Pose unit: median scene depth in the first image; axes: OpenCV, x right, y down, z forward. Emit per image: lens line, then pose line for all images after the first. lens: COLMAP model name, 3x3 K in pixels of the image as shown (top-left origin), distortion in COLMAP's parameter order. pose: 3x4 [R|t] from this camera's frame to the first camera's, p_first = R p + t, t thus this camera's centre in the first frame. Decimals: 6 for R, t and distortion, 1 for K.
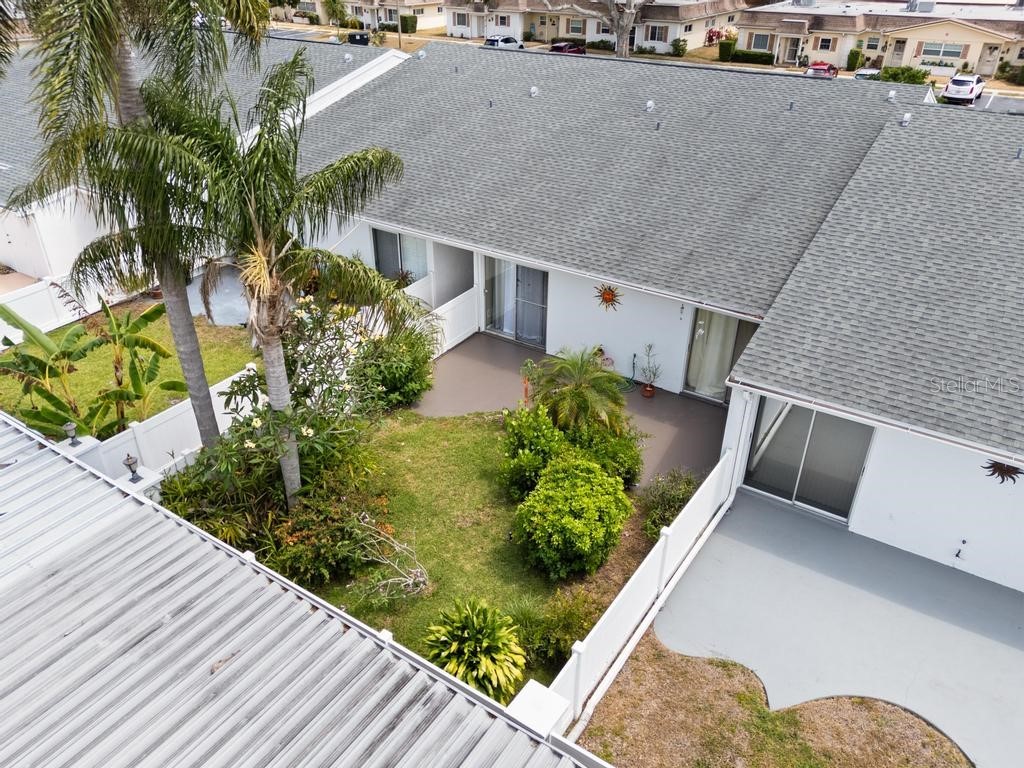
lens RADIAL K [[761.2, 0, 512.0], [0, 761.2, 384.0], [0, 0, 1]] dist [0.070403, -0.072521]
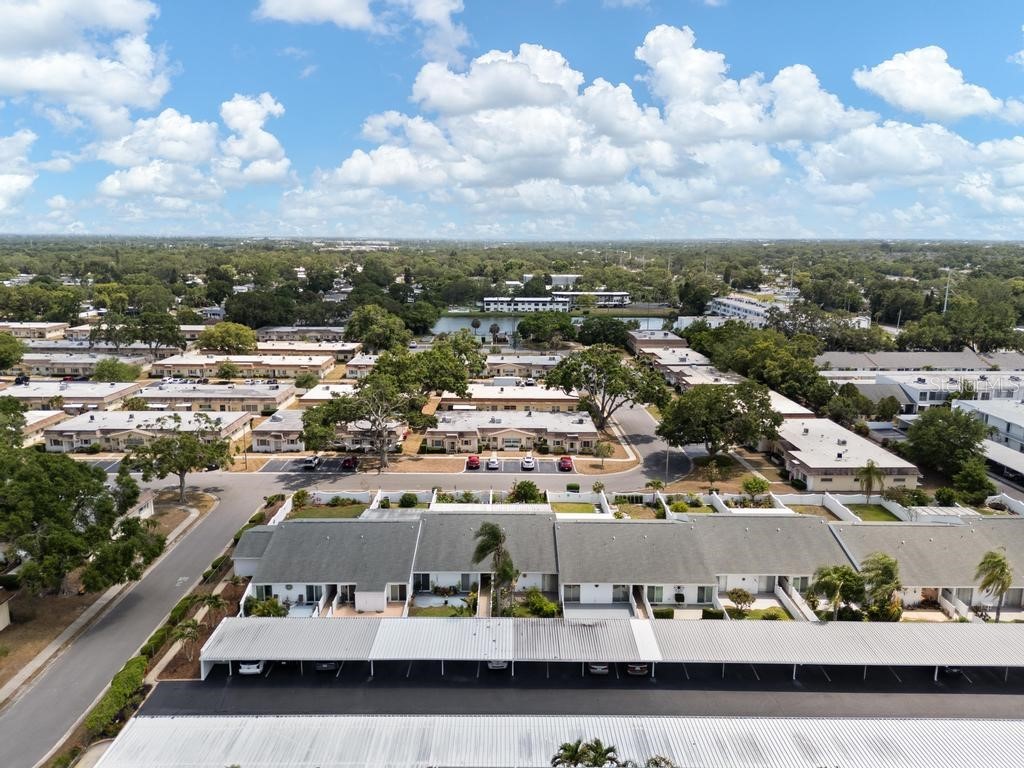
lens RADIAL K [[761.2, 0, 512.0], [0, 761.2, 384.0], [0, 0, 1]] dist [0.070403, -0.072521]
pose [[0.830512, -0.112638, 0.545493, -2.151728], [0.280407, 0.930737, -0.234734, -0.111926], [-0.481270, 0.347910, 0.804573, -2.912674]]
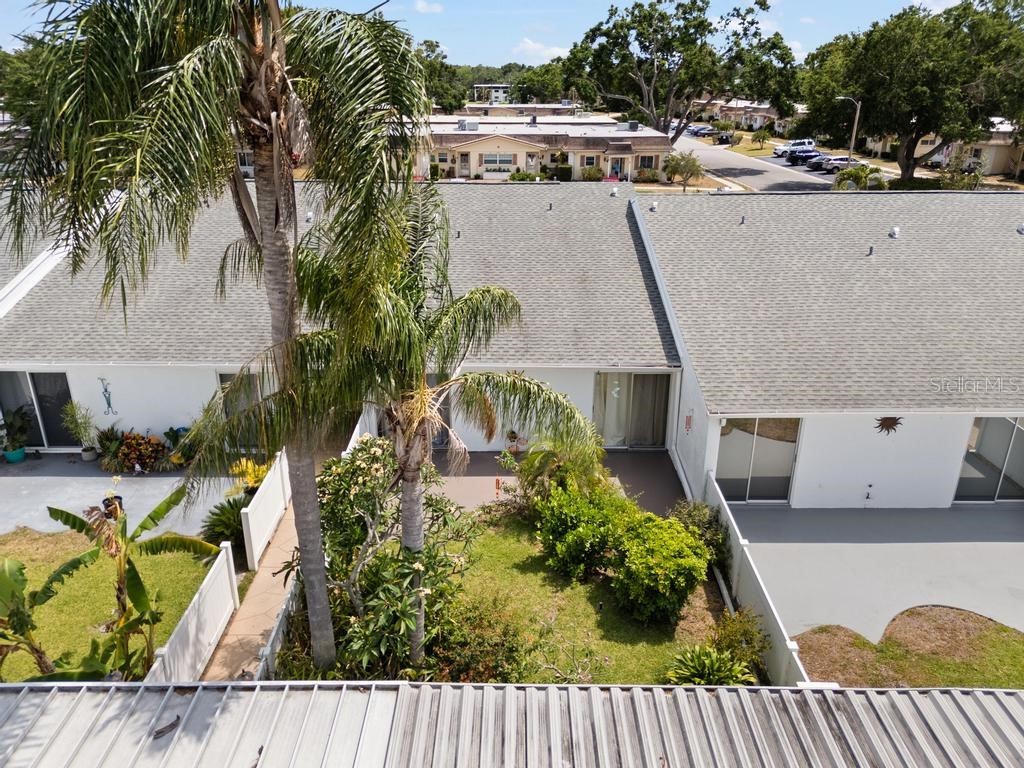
lens RADIAL K [[761.2, 0, 512.0], [0, 761.2, 384.0], [0, 0, 1]] dist [0.070403, -0.072521]
pose [[0.831029, -0.215766, 0.512675, -0.370044], [0.284061, 0.957071, -0.057657, -0.043250], [-0.478226, 0.193545, 0.856645, 0.058918]]
